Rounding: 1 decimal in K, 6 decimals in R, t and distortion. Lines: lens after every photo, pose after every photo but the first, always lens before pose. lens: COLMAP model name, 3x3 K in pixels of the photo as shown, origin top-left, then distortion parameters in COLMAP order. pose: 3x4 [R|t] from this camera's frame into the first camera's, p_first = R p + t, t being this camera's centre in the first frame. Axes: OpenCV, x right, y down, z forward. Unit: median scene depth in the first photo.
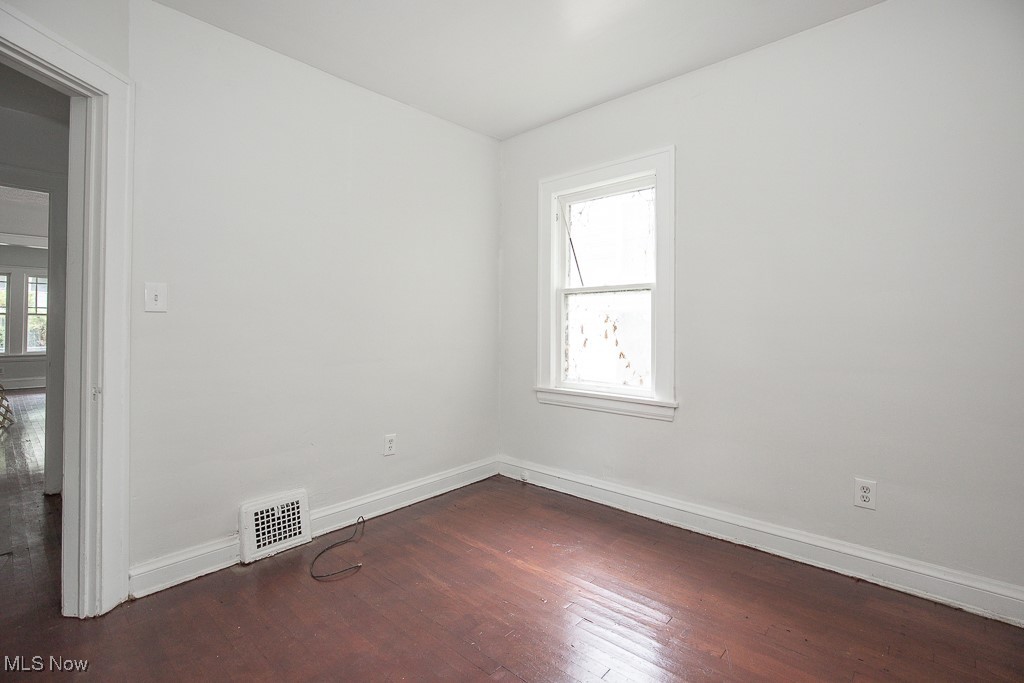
lens RADIAL K [[467.9, 0, 496.3], [0, 467.9, 324.1], [0, 0, 1]] dist [-0.000692, -0.000213]
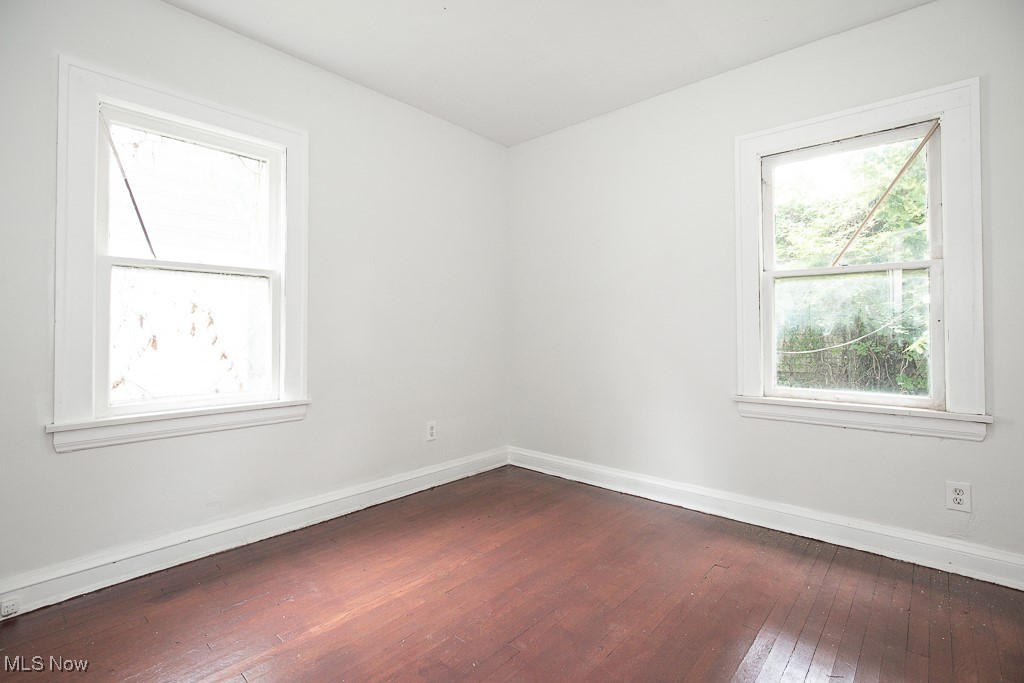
lens RADIAL K [[476.8, 0, 515.8], [0, 476.8, 324.0], [0, 0, 1]] dist [-0.000337, 0.000317]
pose [[-0.019694, 0.012752, 0.999725, -0.644605], [-0.008885, 0.999877, -0.012929, 0.023343], [-0.999767, -0.009137, -0.019579, 0.619742]]
